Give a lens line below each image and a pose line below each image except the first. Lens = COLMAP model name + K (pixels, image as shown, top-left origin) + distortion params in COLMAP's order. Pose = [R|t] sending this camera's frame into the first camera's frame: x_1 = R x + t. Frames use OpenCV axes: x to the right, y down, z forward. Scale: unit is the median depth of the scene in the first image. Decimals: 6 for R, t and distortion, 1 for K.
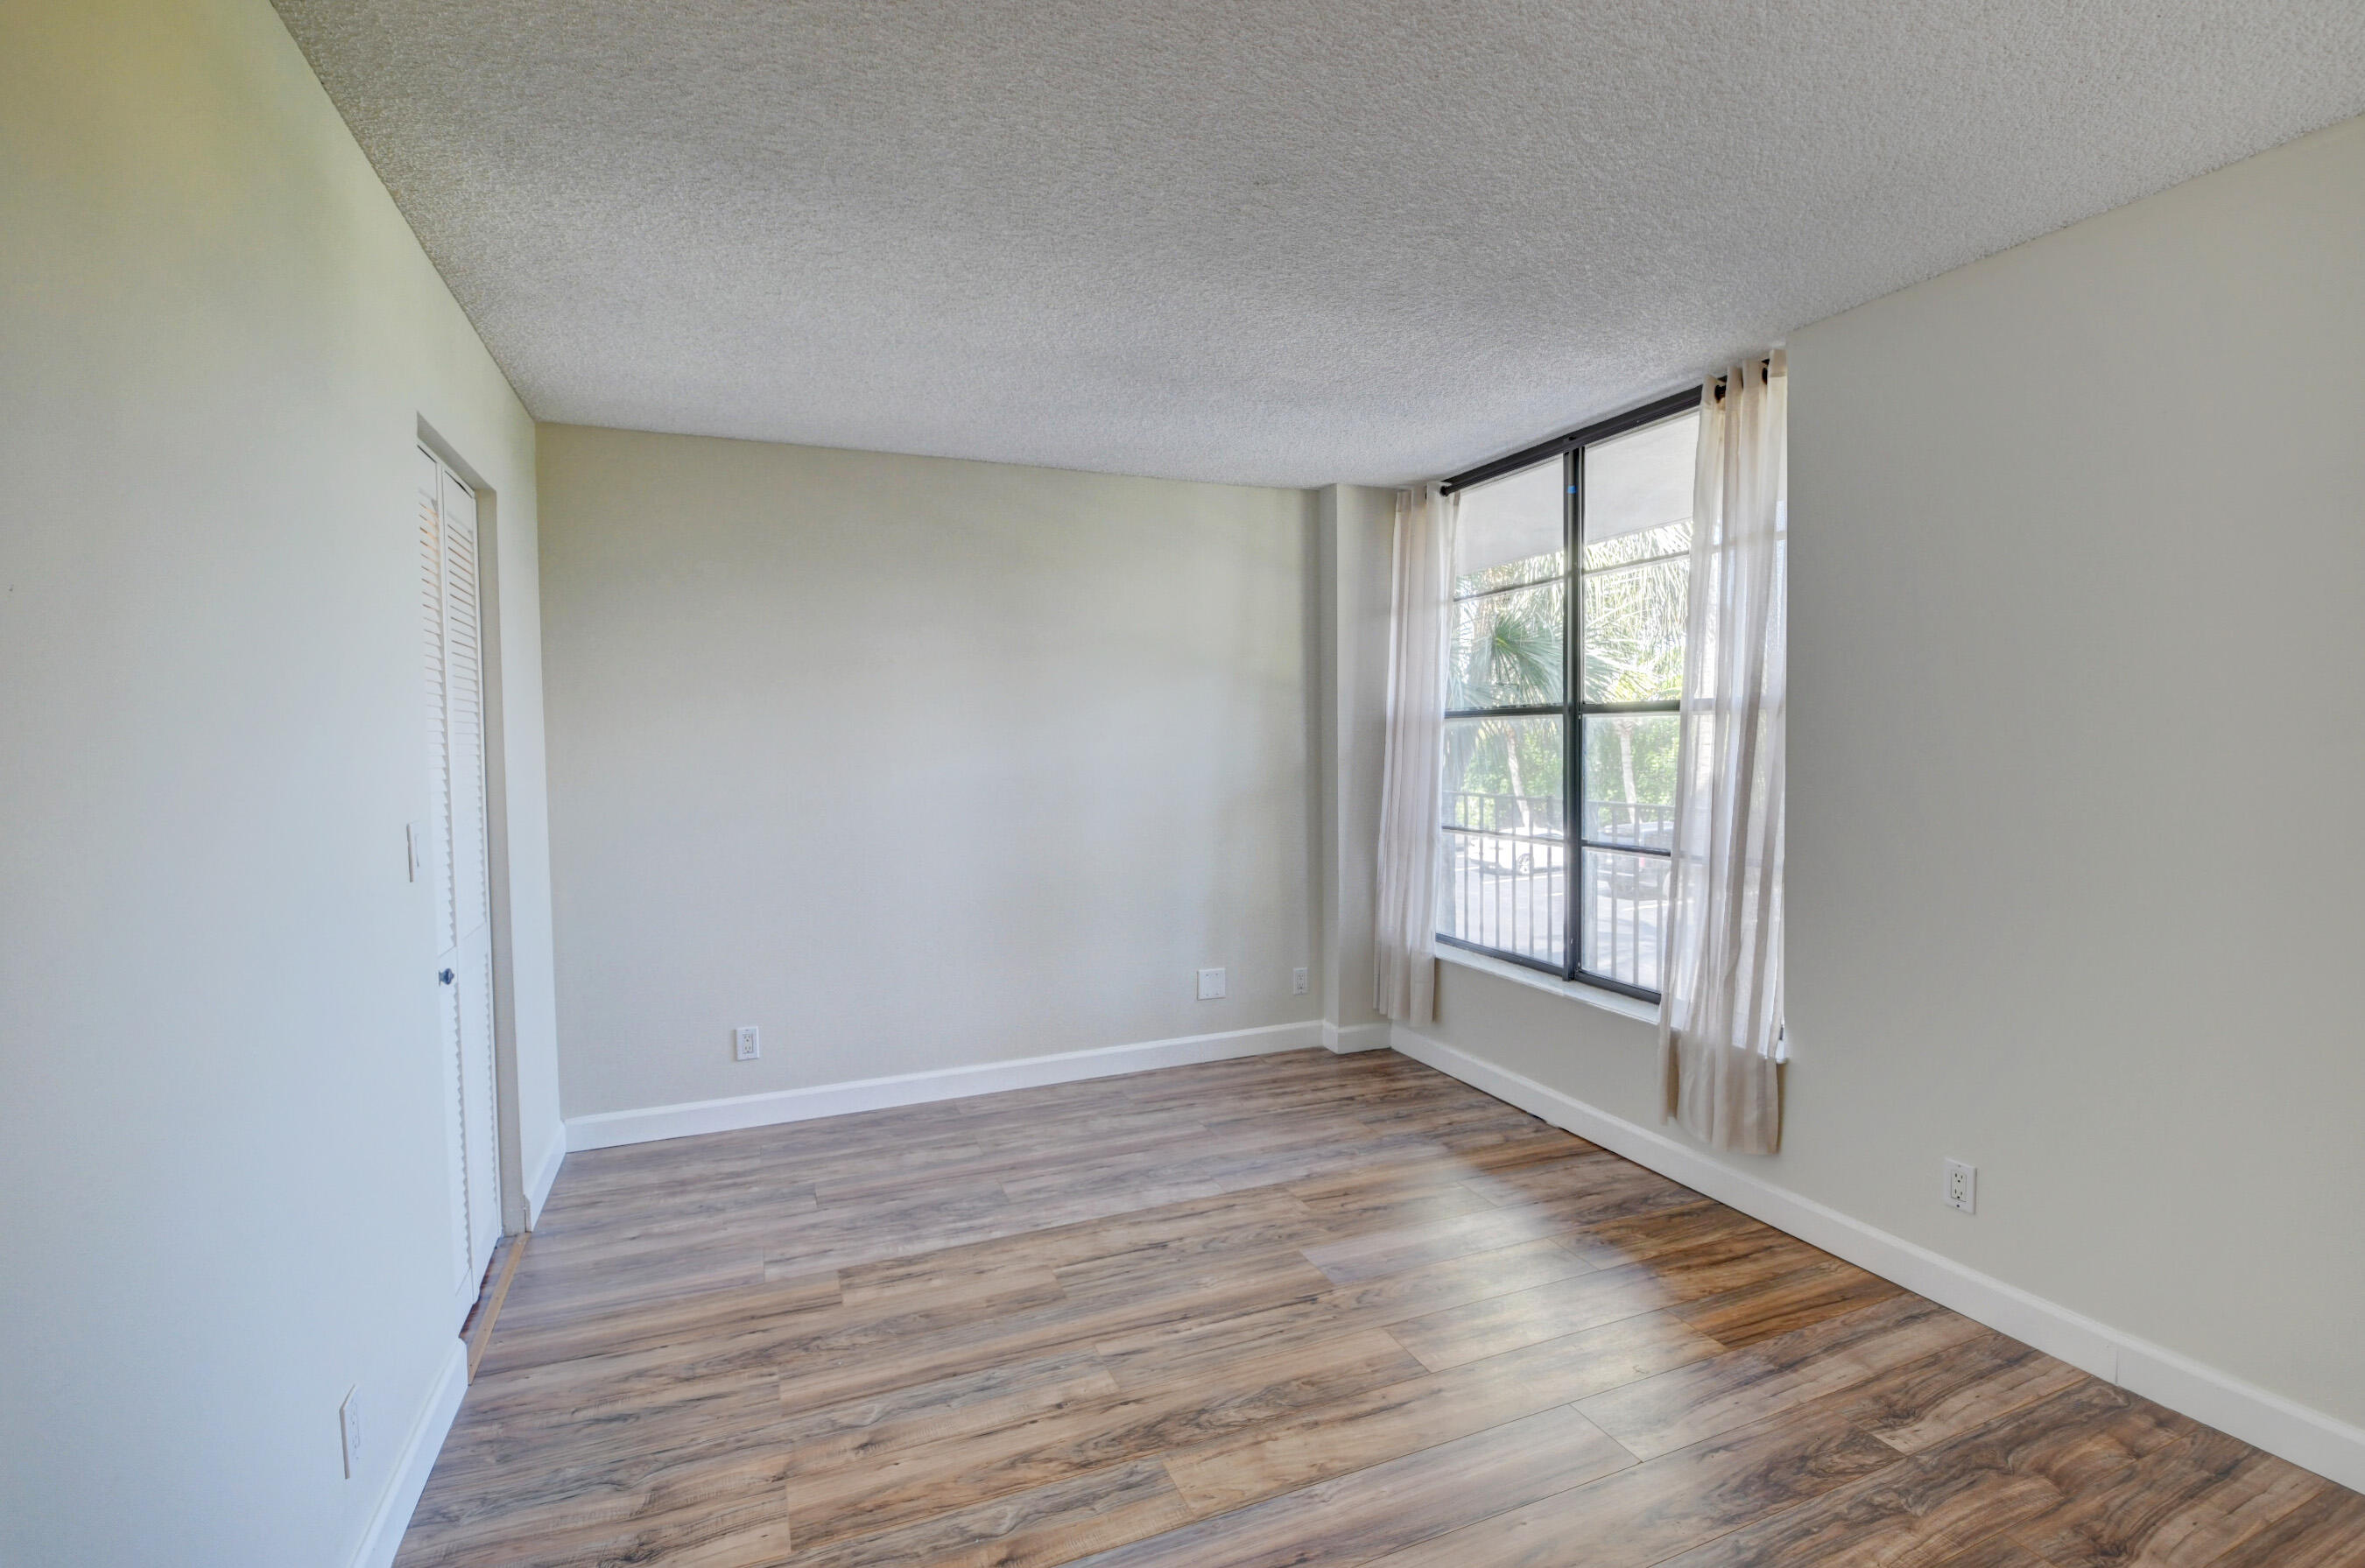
lens RADIAL K [[1056.5, 0, 1182.5], [0, 1056.5, 784.0], [0, 0, 1]] dist [0.002266, -0.024294]
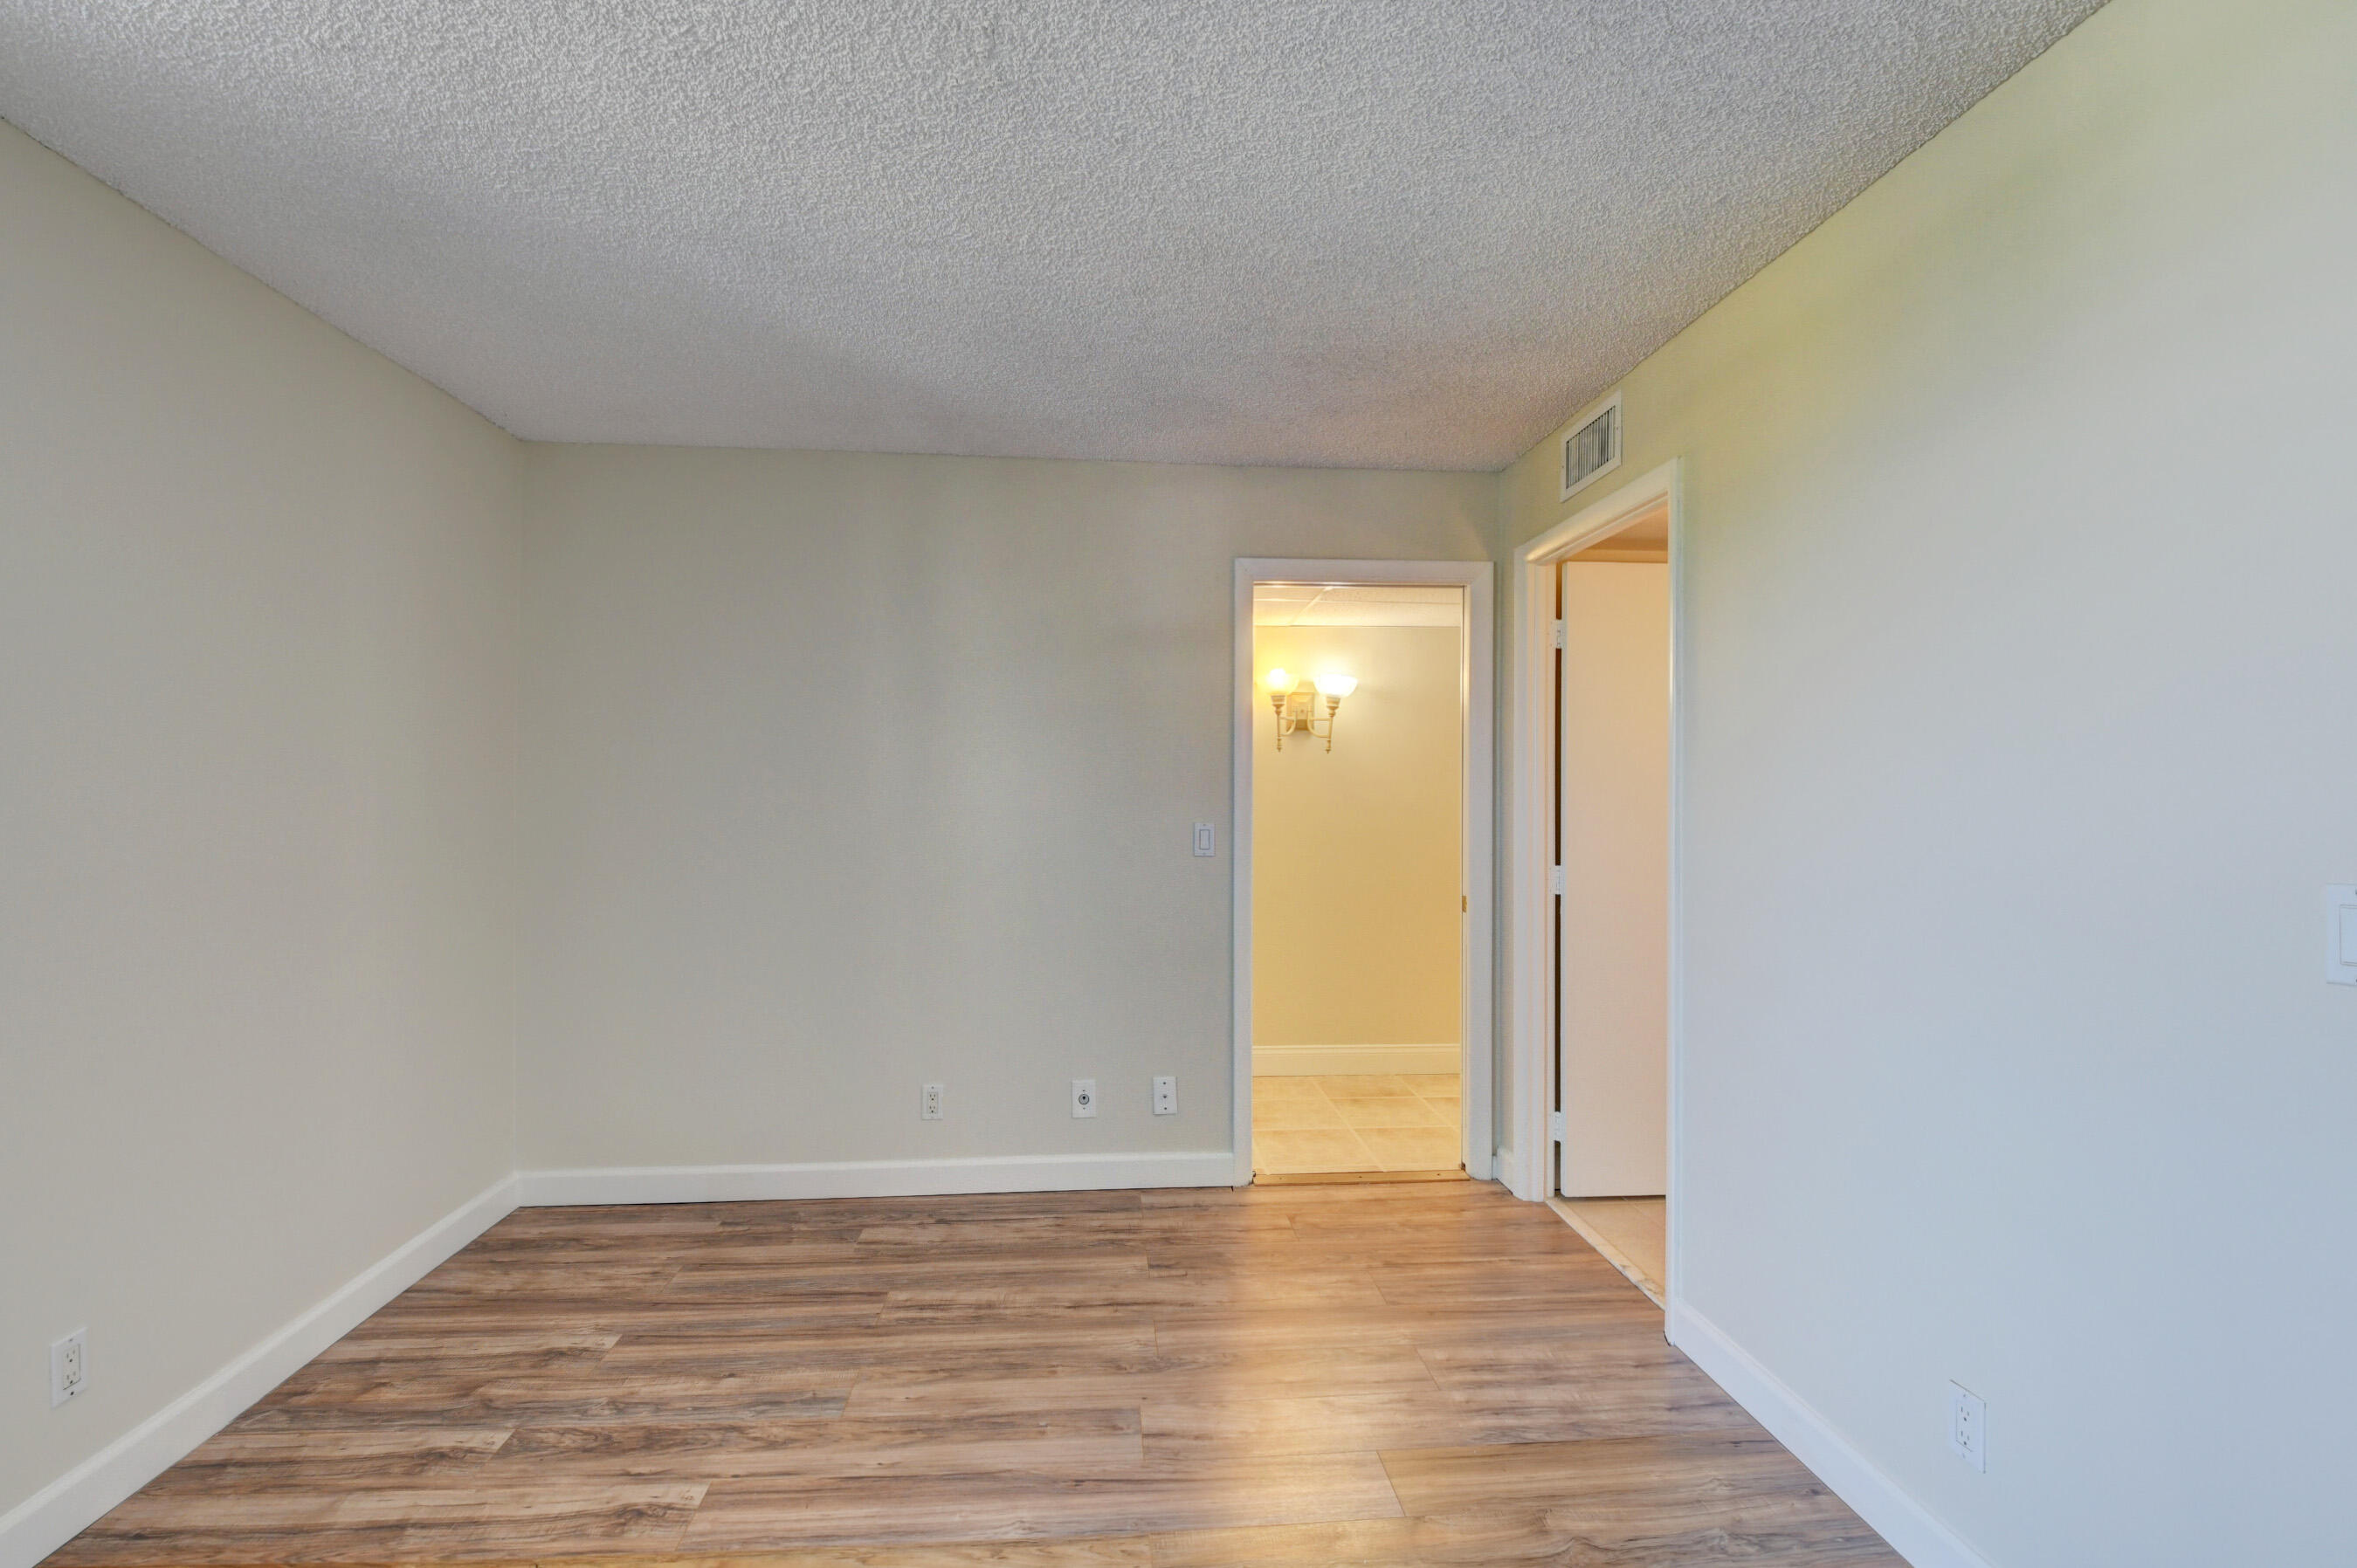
lens RADIAL K [[1035.2, 0, 1173.8], [0, 1035.2, 791.6], [0, 0, 1]] dist [-0.007403, -0.012103]
pose [[-0.952024, 0.010168, 0.305855, -0.301005], [0.021440, 0.999208, 0.033517, -0.046836], [-0.305272, 0.038466, -0.951488, 1.795622]]
